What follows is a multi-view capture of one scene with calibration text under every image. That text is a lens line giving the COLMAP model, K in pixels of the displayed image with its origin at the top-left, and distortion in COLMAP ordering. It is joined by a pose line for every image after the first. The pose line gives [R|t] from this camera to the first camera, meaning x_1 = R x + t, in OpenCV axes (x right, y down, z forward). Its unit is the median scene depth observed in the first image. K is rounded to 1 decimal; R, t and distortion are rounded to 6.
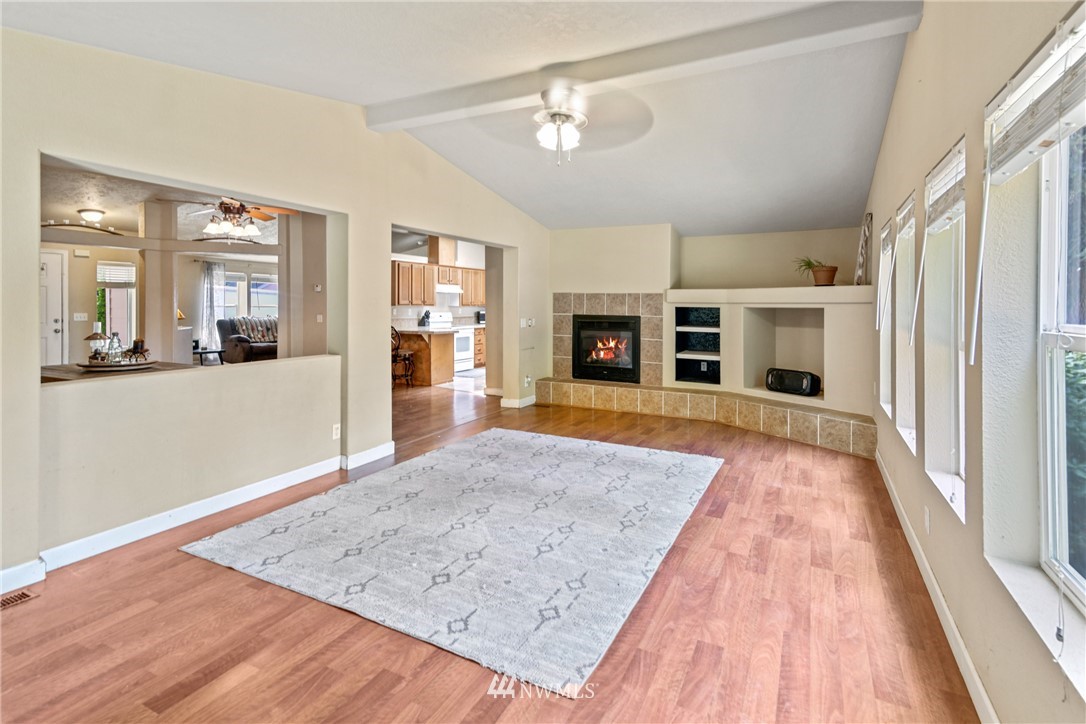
lens RADIAL K [[517.3, 0, 540.1], [0, 517.3, 364.4], [0, 0, 1]] dist [-0.010364, 0.001138]
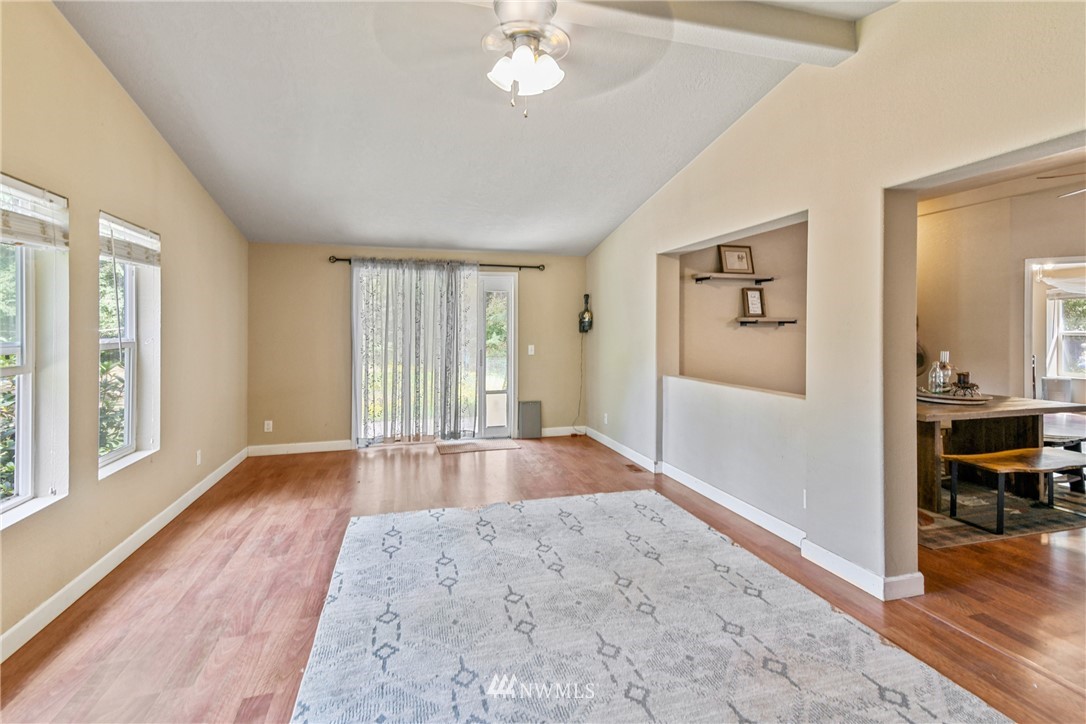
lens RADIAL K [[517.3, 0, 556.1], [0, 517.3, 328.8], [0, 0, 1]] dist [-0.010364, 0.001138]
pose [[-0.712362, -0.008787, -0.701757, 0.522668], [-0.088723, 0.993027, 0.077630, -0.188397], [0.696181, 0.117562, -0.708174, 1.643982]]
